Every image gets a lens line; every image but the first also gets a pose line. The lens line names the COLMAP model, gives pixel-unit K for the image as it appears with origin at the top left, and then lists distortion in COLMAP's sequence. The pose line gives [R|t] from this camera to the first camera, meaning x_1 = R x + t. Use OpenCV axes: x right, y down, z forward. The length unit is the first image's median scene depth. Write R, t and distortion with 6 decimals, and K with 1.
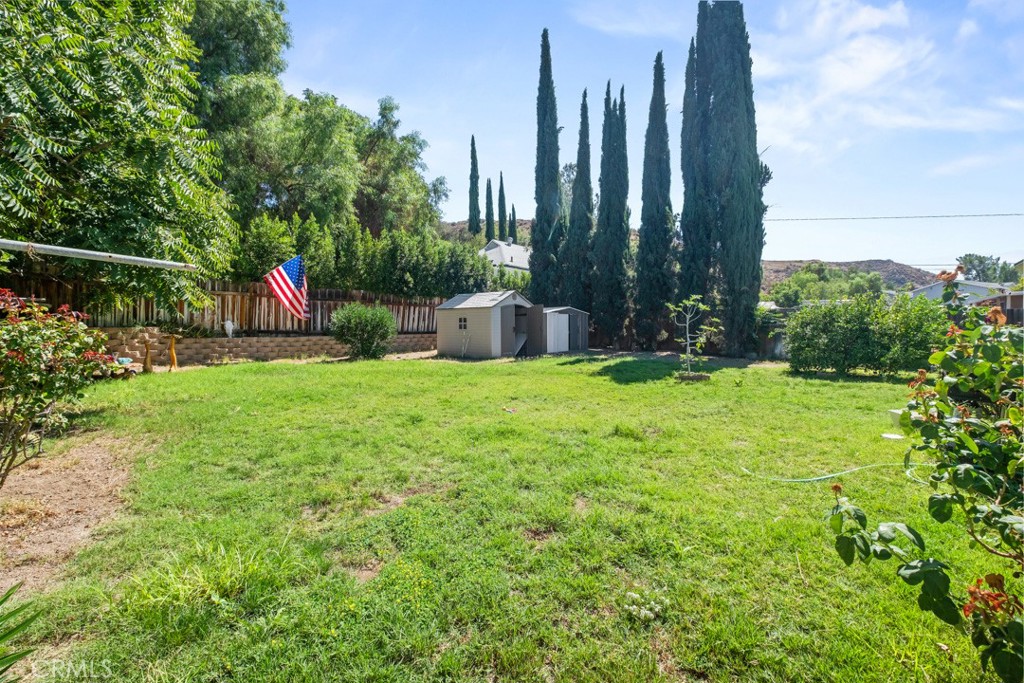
lens RADIAL K [[445.0, 0, 512.0], [0, 445.0, 341.5], [0, 0, 1]] dist [-0.001371, -0.000255]
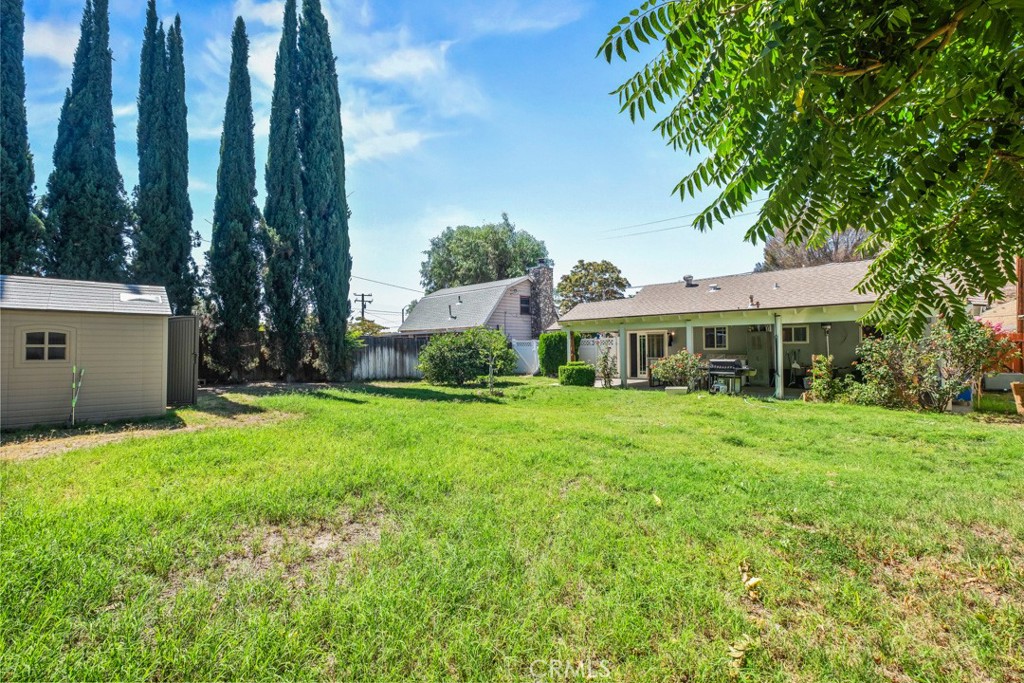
lens RADIAL K [[445.0, 0, 512.0], [0, 445.0, 341.5], [0, 0, 1]] dist [-0.001371, -0.000255]
pose [[0.098827, 0.020125, 0.994901, -0.434336], [0.035068, 0.999104, -0.023693, -0.017444], [-0.994486, 0.037231, 0.098033, 0.461431]]
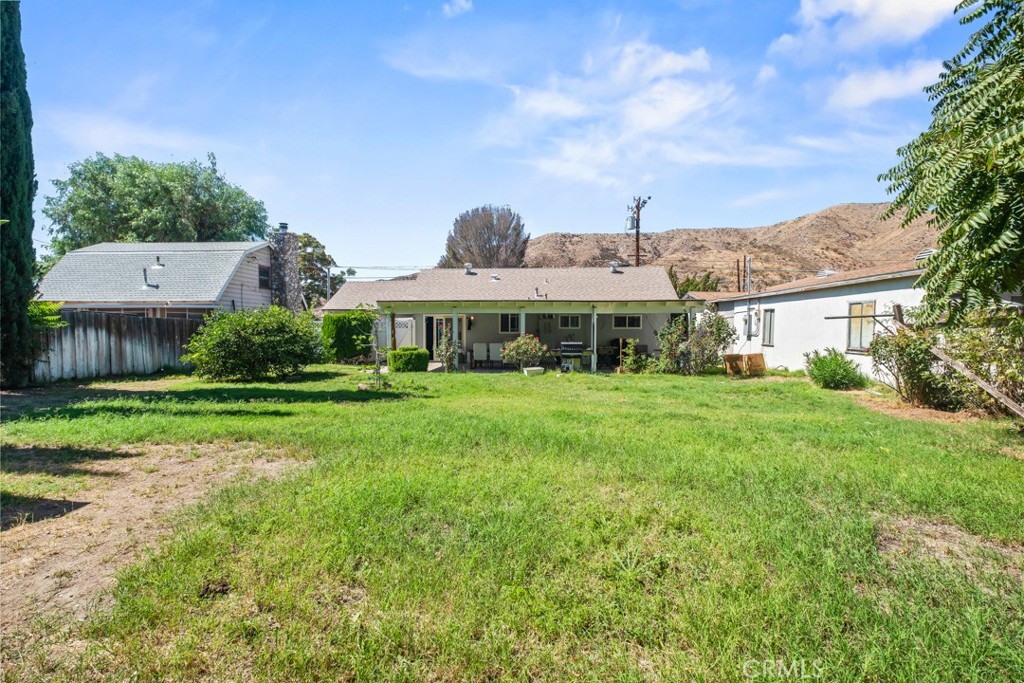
lens RADIAL K [[446.9, 0, 512.0], [0, 446.9, 341.5], [0, 0, 1]] dist [0.003946, -0.006060]
pose [[-0.576858, -0.017444, 0.816658, -0.328495], [0.024844, 0.998935, 0.038886, -0.029867], [-0.816467, 0.042721, -0.575810, 0.742759]]
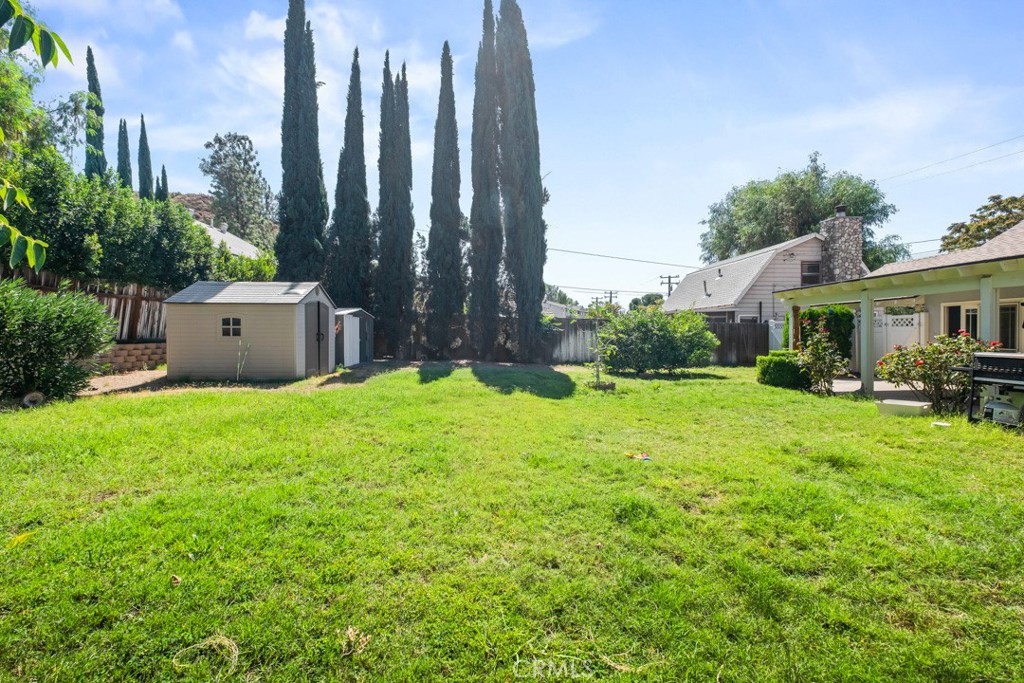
lens RADIAL K [[446.9, 0, 512.0], [0, 446.9, 341.5], [0, 0, 1]] dist [0.003946, -0.006060]
pose [[0.736451, -0.007281, 0.676452, -0.221562], [0.016344, 0.999842, -0.007032, -0.007814], [-0.676293, 0.016234, 0.736453, 0.226184]]
